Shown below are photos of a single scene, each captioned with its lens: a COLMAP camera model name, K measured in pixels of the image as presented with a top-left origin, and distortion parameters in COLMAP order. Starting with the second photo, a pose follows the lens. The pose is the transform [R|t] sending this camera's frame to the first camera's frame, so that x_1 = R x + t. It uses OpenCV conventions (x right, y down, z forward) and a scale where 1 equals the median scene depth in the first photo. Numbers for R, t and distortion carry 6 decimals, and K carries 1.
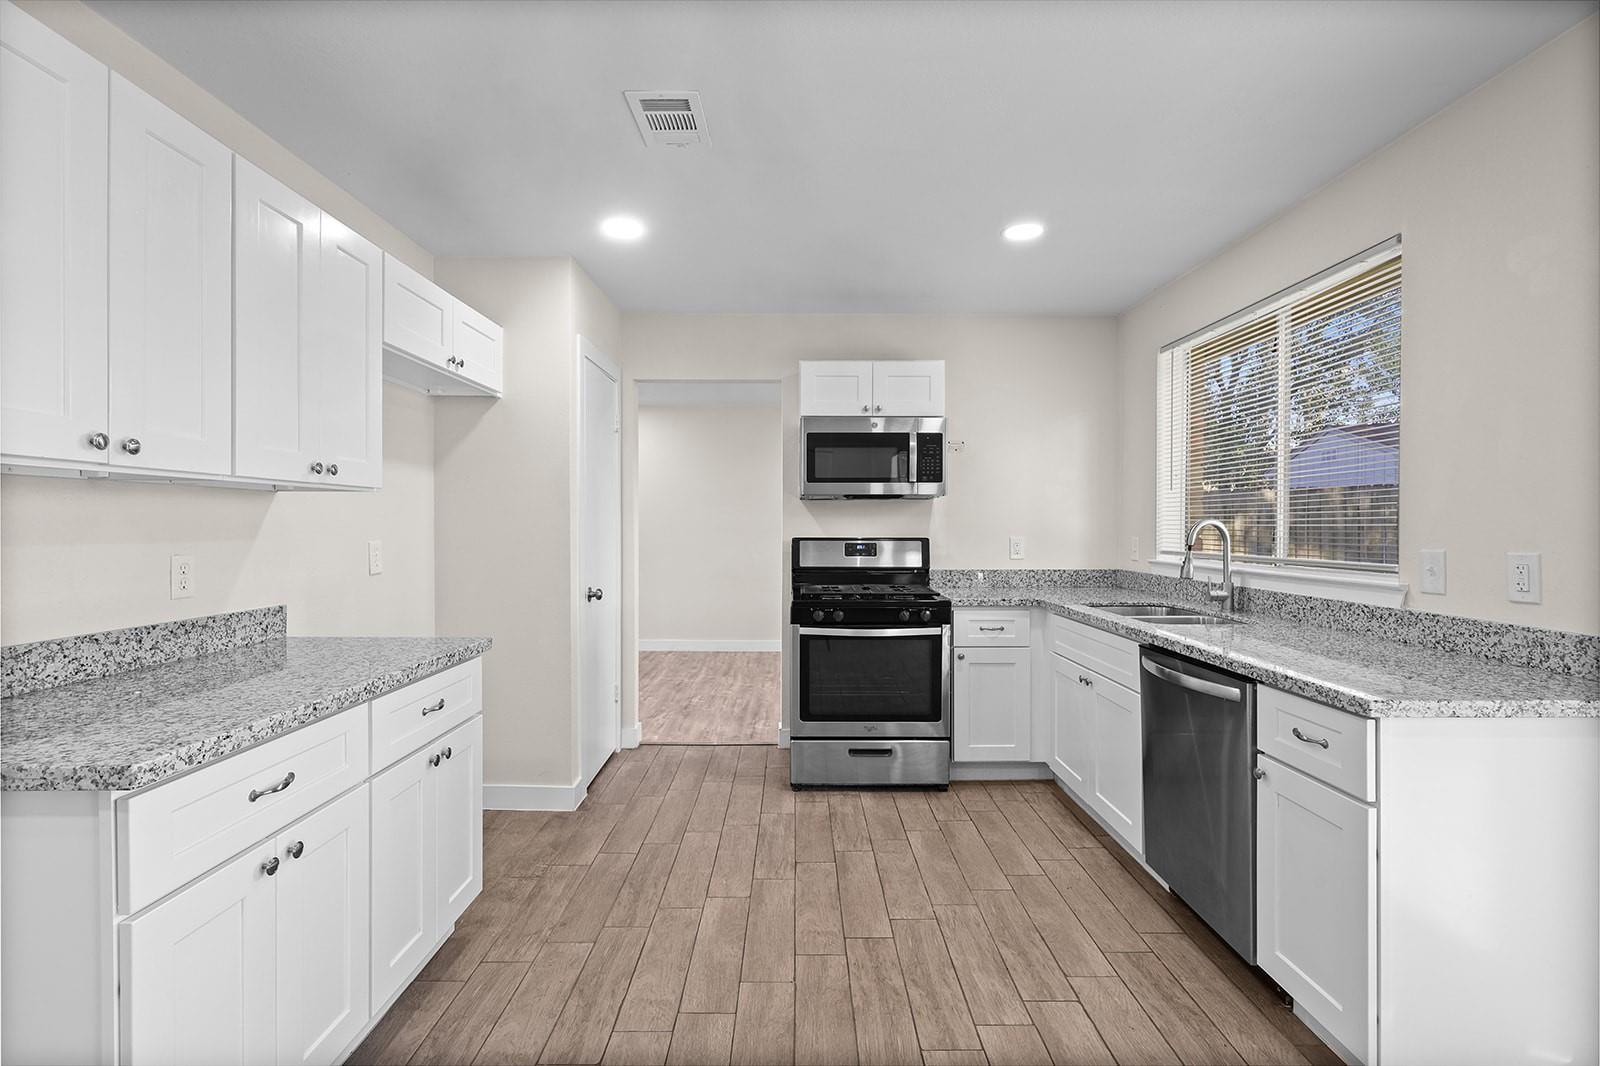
lens RADIAL K [[742.5, 0, 801.5], [0, 742.5, 524.4], [0, 0, 1]] dist [0.005295, -0.000007]
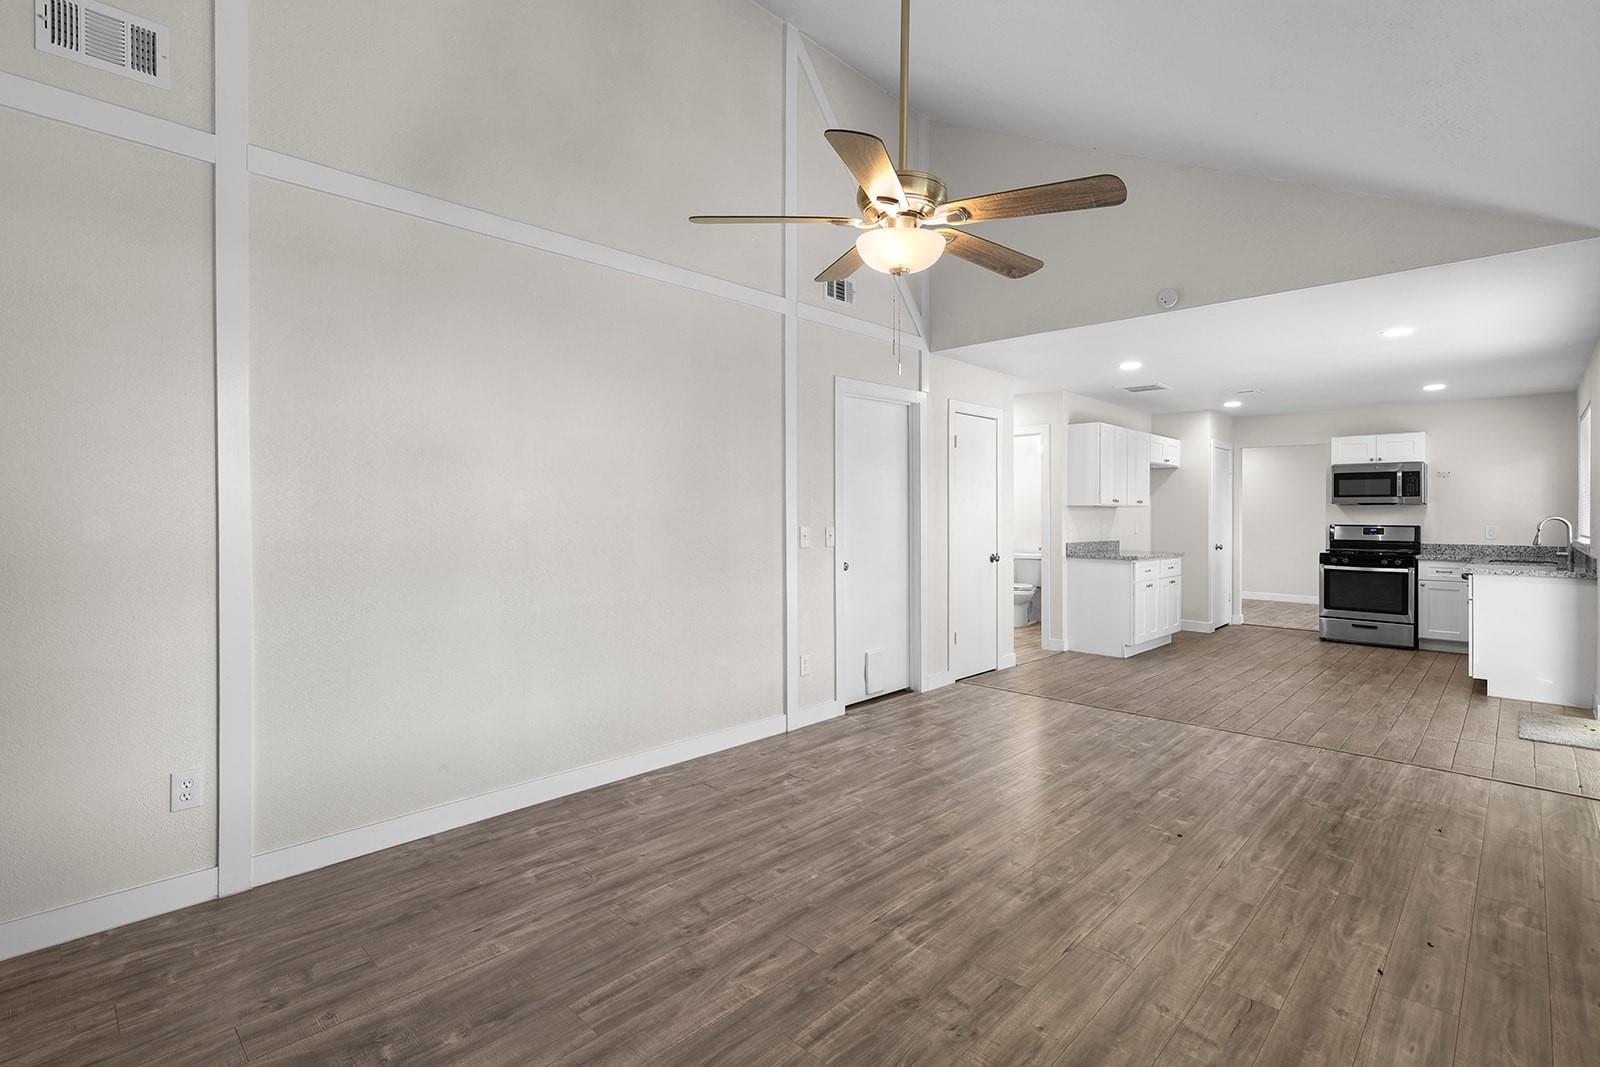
lens RADIAL K [[742.5, 0, 804.0], [0, 742.5, 517.2], [0, 0, 1]] dist [0.005295, -0.000007]
pose [[0.713396, 0.007087, -0.700725, 0.431530], [-0.006217, 0.999974, 0.003785, -0.000331], [0.700733, 0.001657, 0.713422, -1.594222]]
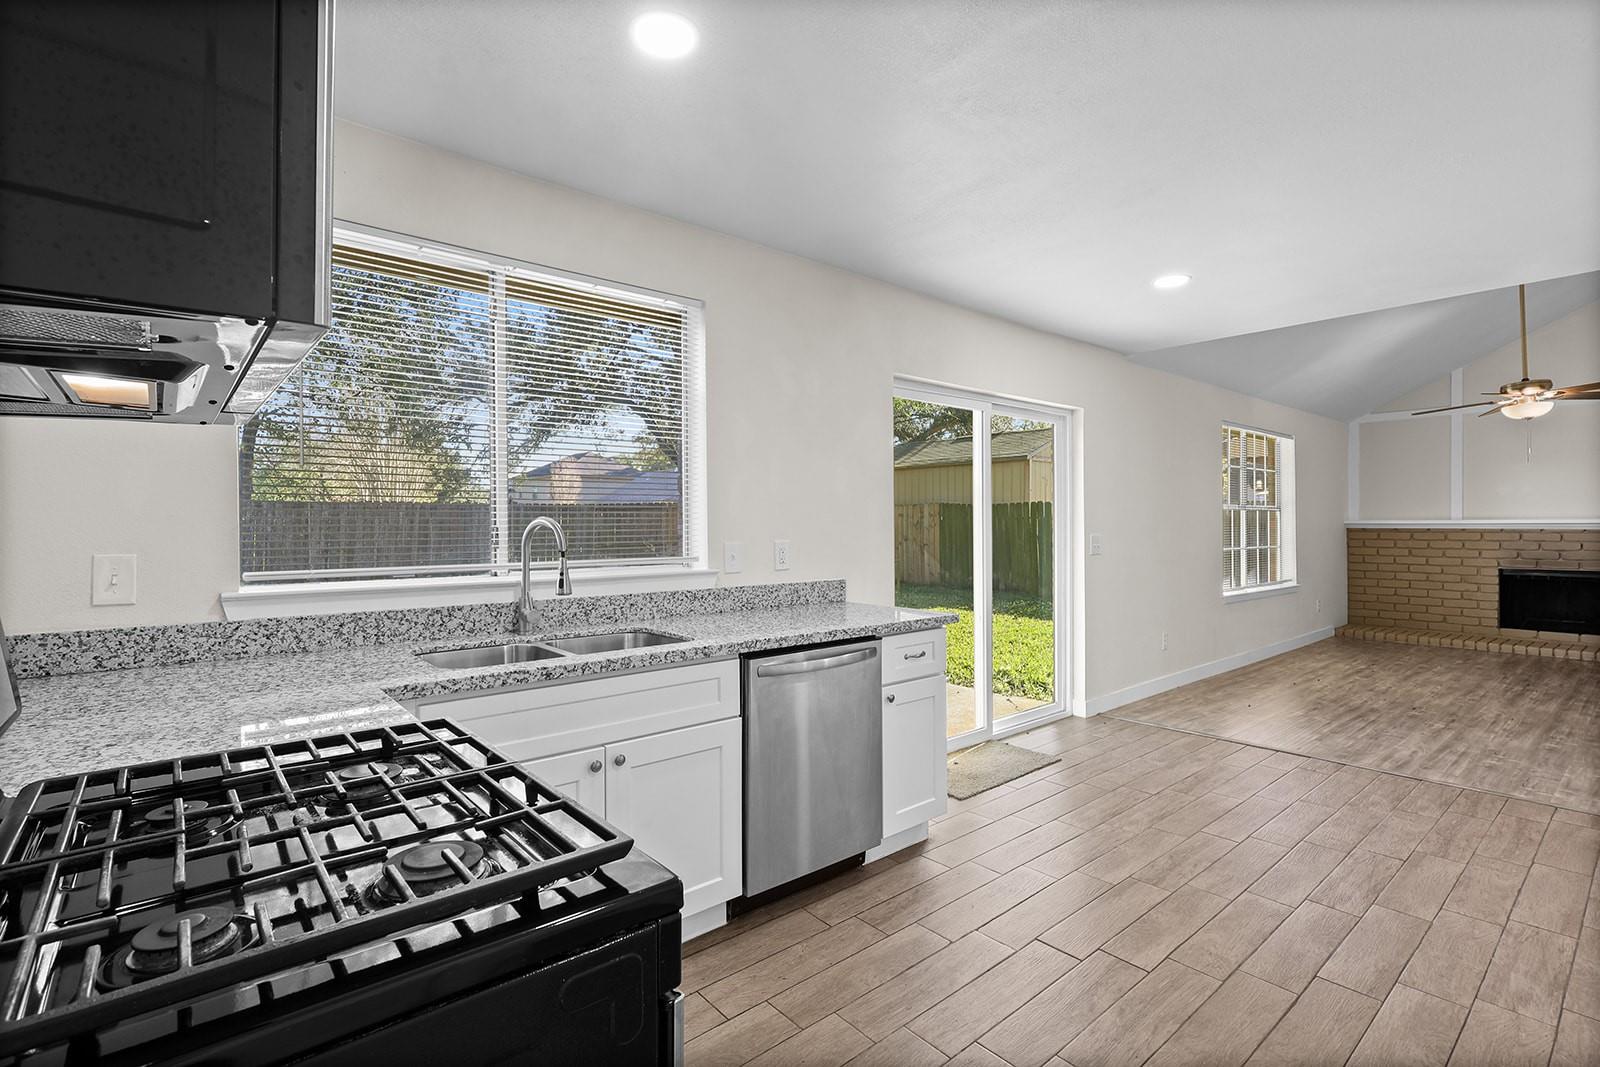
lens RADIAL K [[742.5, 0, 802.9], [0, 742.5, 528.6], [0, 0, 1]] dist [0.005295, -0.000007]
pose [[-0.642925, 0.004139, 0.765918, -0.203239], [0.007061, 0.999975, 0.000524, 0.005291], [-0.765896, 0.005745, -0.642939, 1.139393]]
